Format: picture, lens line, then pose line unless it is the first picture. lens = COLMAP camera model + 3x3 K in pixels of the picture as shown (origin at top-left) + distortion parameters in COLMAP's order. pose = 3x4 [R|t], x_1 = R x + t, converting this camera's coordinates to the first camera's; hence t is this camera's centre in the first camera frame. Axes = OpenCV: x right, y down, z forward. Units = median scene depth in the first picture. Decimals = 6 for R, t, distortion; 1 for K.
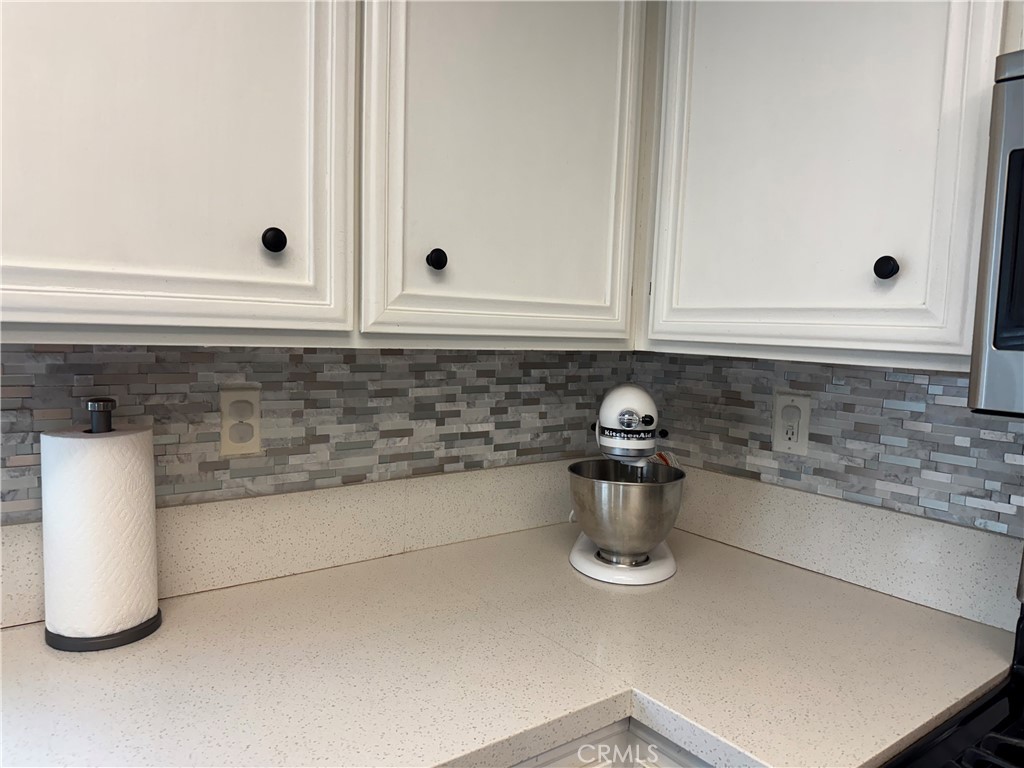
lens RADIAL K [[715.6, 0, 512.8], [0, 715.6, 385.3], [0, 0, 1]] dist [0.117848, -0.175773]
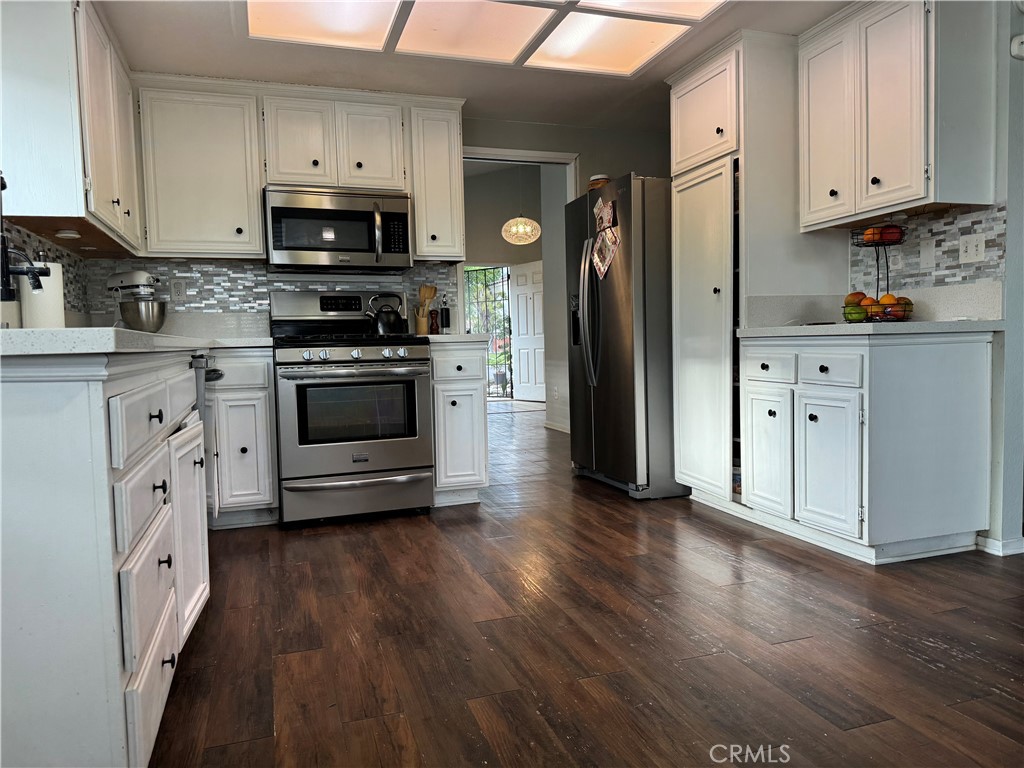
lens RADIAL K [[734.8, 0, 507.2], [0, 734.8, 380.7], [0, 0, 1]] dist [0.144612, -0.171465]
pose [[0.324717, -0.090814, 0.941441, -2.276035], [0.116816, 0.991609, 0.055362, 0.459391], [-0.938570, 0.091998, 0.332601, -1.266257]]
